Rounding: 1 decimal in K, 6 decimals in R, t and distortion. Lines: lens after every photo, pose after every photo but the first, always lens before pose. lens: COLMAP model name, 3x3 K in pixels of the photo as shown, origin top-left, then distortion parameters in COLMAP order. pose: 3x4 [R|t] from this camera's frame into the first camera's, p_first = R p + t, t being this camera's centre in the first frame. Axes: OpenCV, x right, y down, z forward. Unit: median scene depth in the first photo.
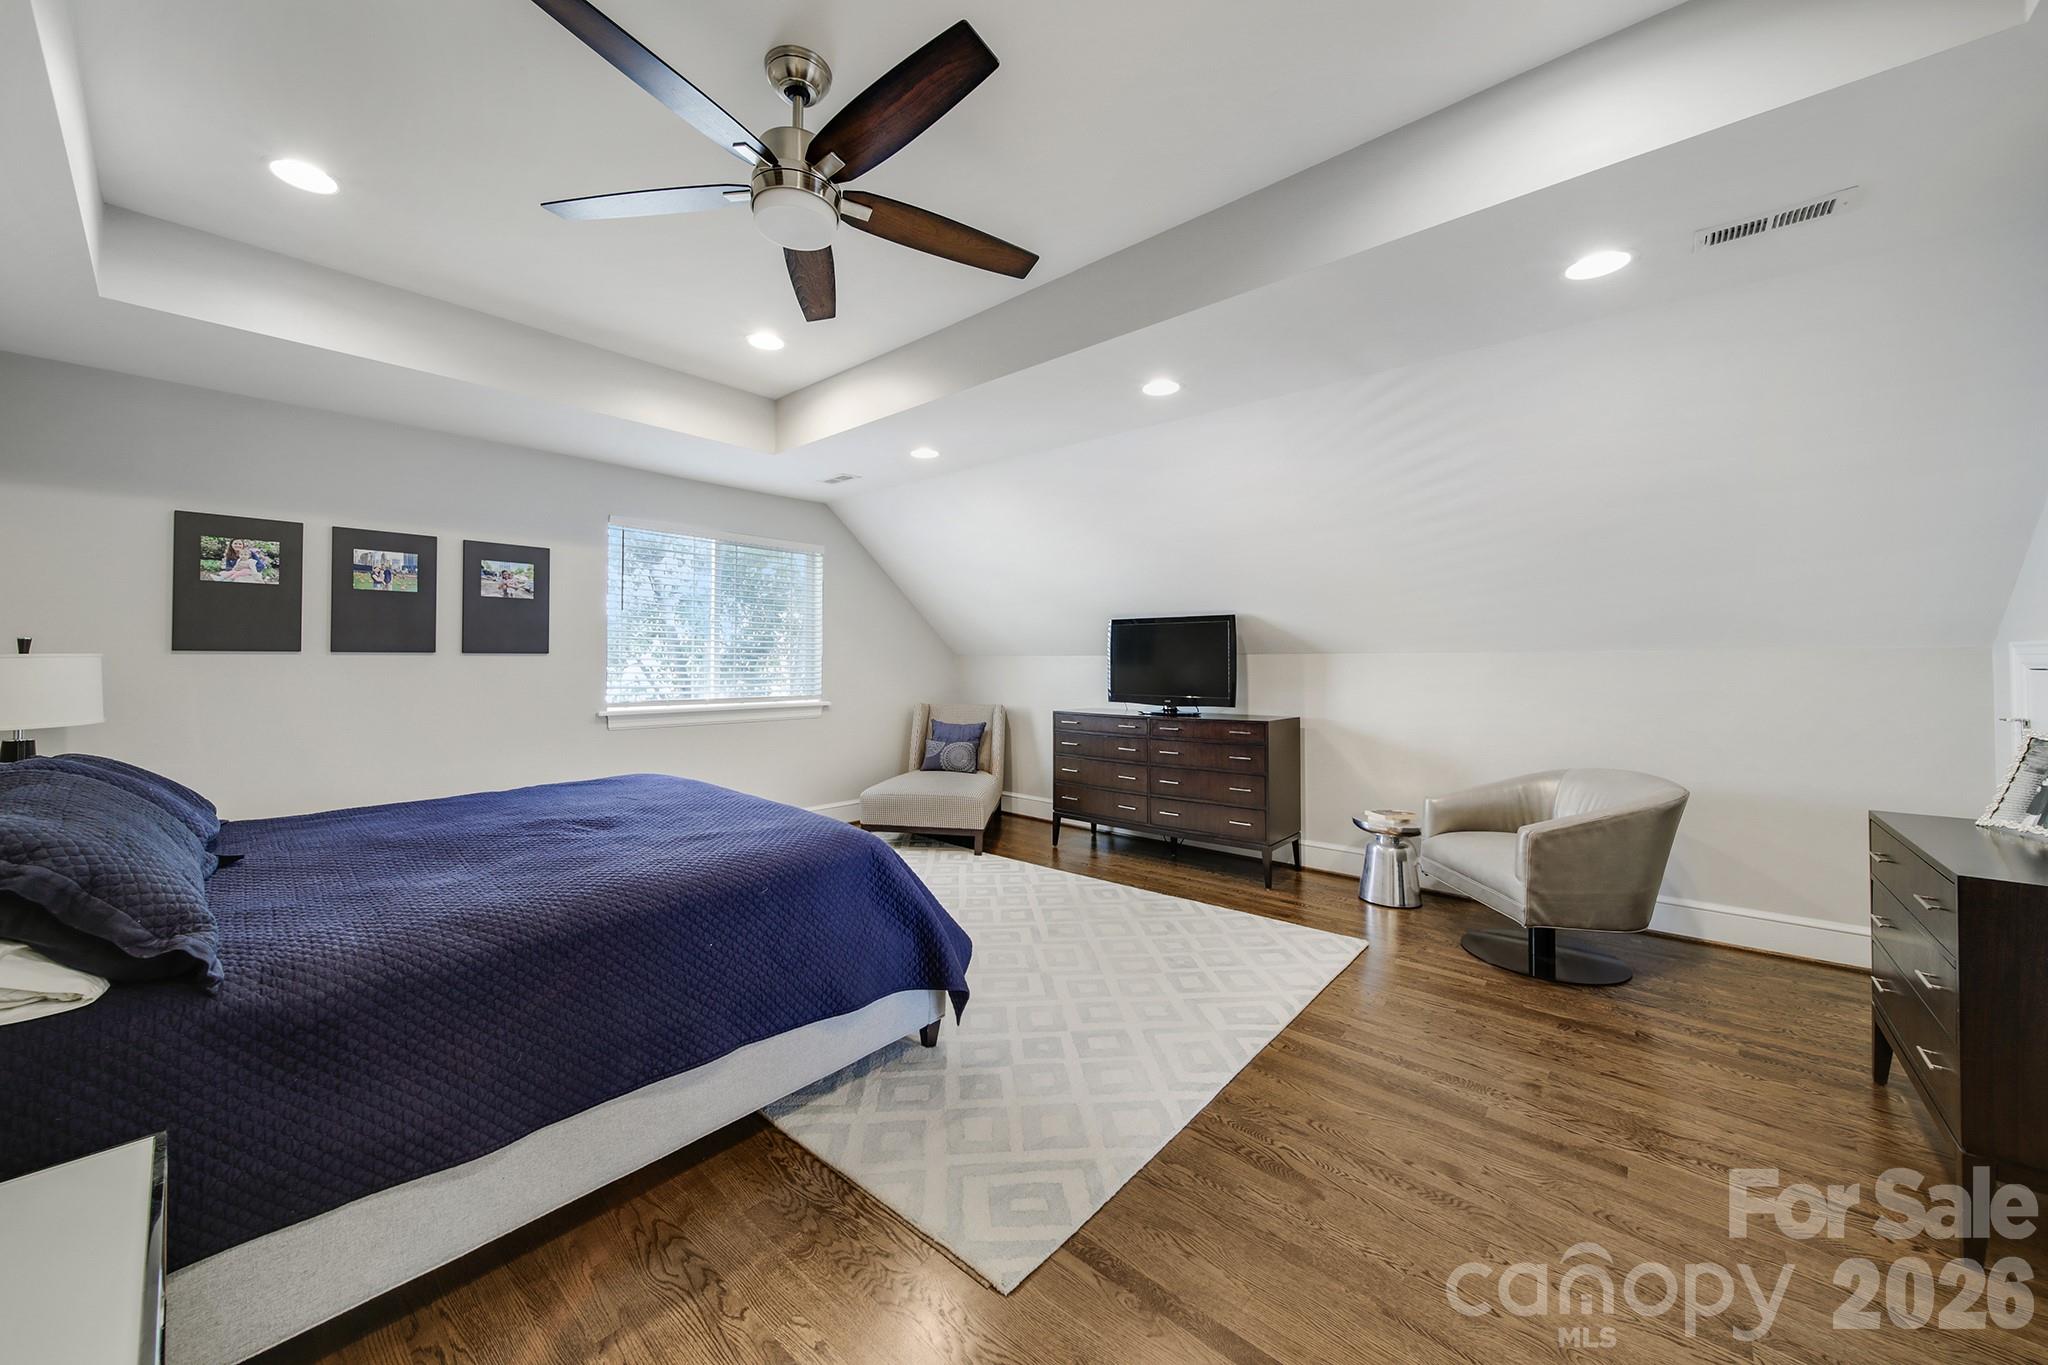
lens RADIAL K [[730.2, 0, 1024.0], [0, 730.2, 667.2], [0, 0, 1]] dist [-0.003021, -0.000860]
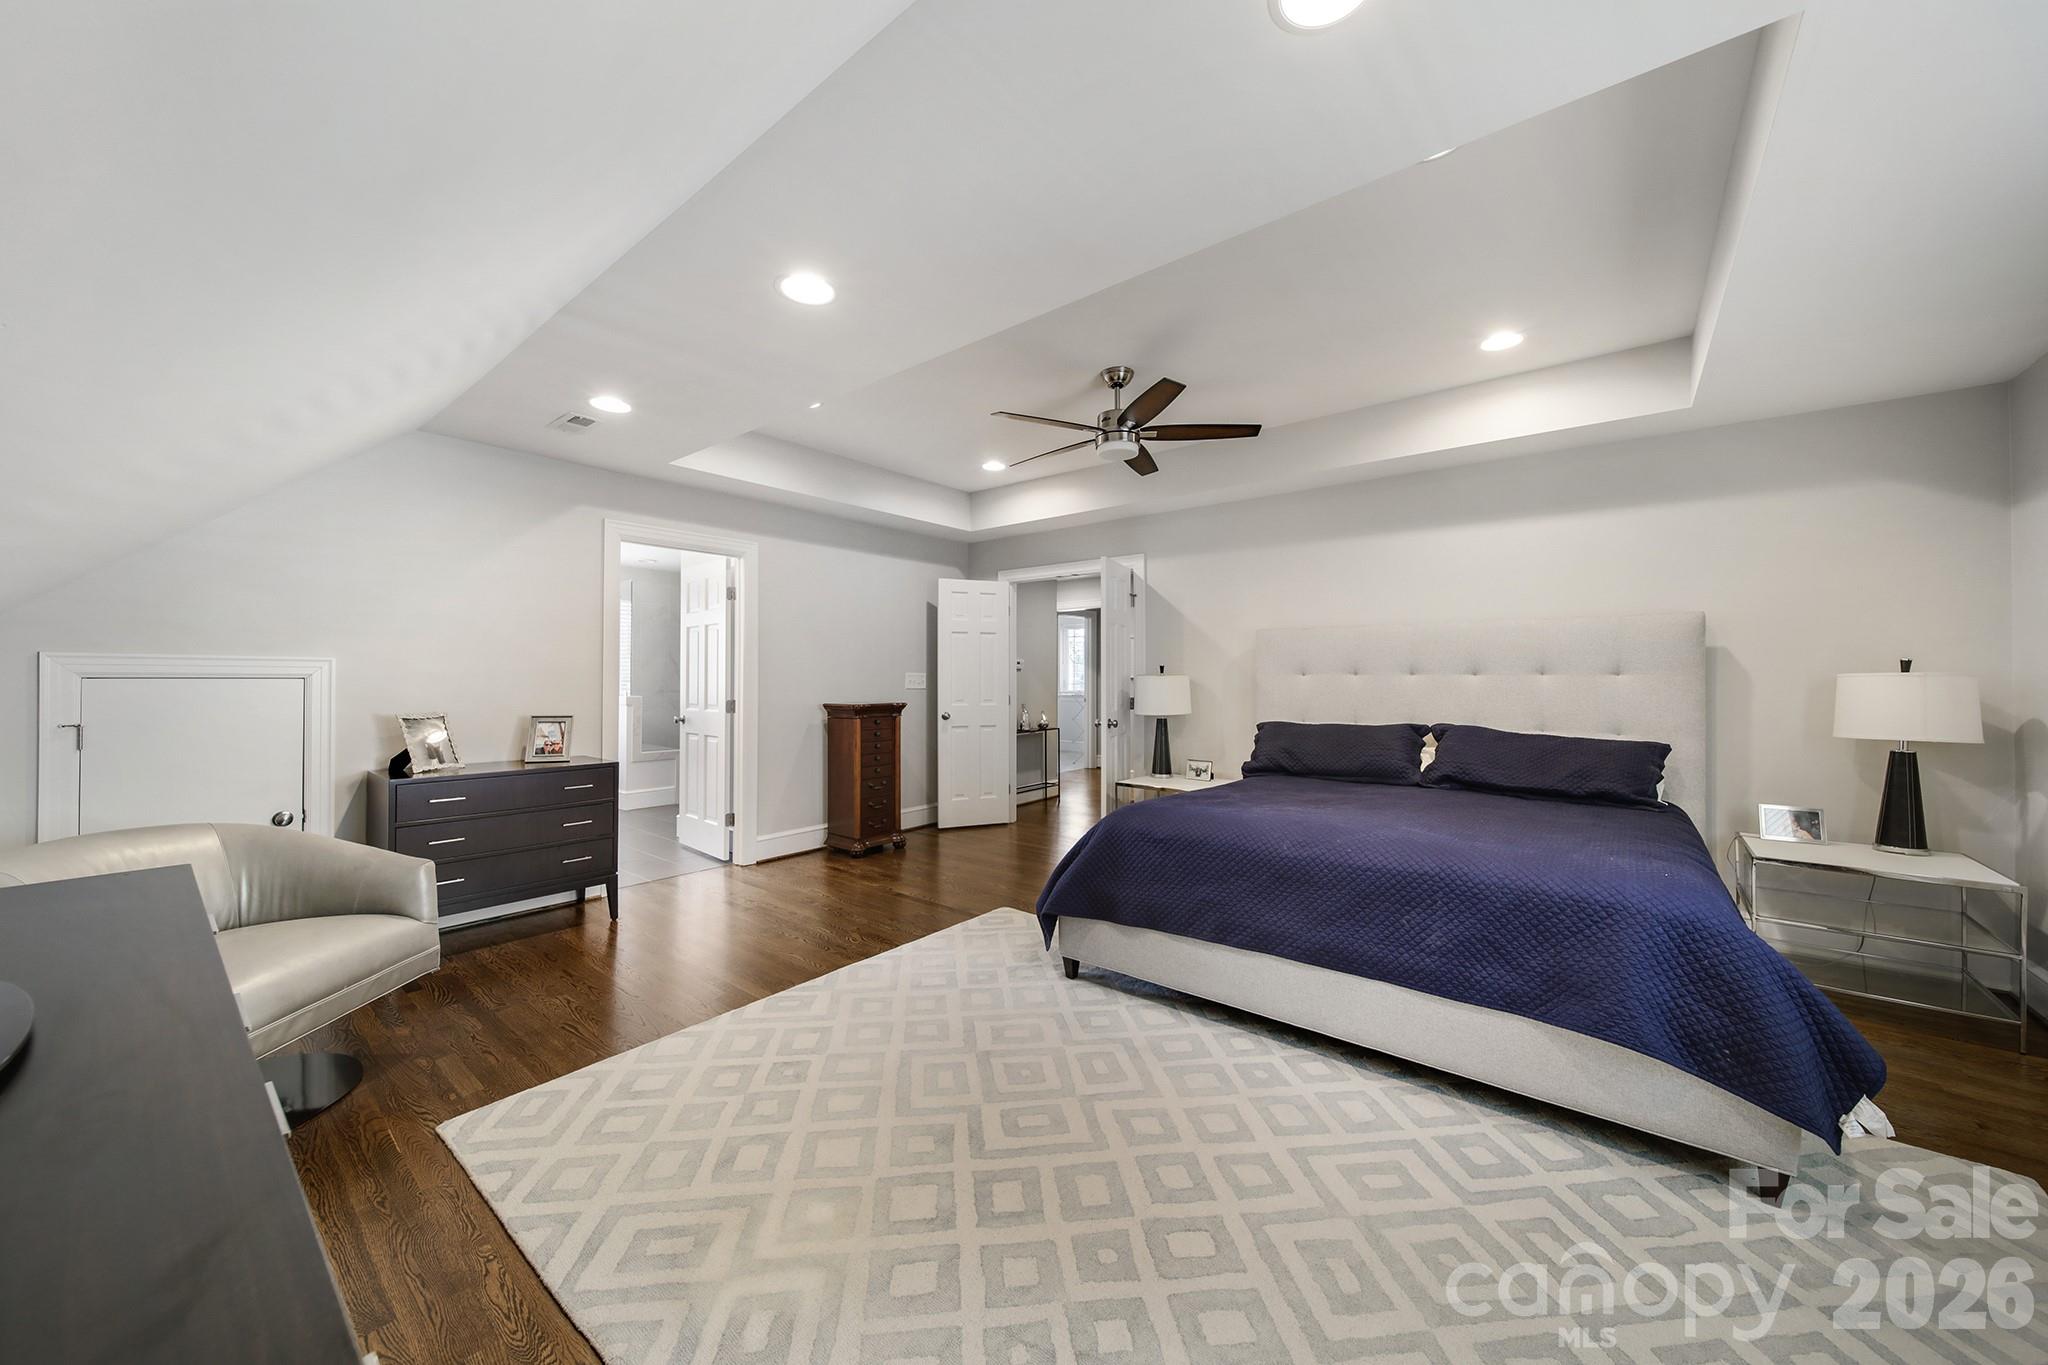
lens RADIAL K [[730.2, 0, 1025.7], [0, 730.2, 678.4], [0, 0, 1]] dist [-0.003021, -0.000860]
pose [[-0.999321, -0.003615, -0.036665, -0.001331], [-0.003554, 0.999992, -0.001717, -0.003005], [0.036671, -0.001585, -0.999326, 1.579017]]
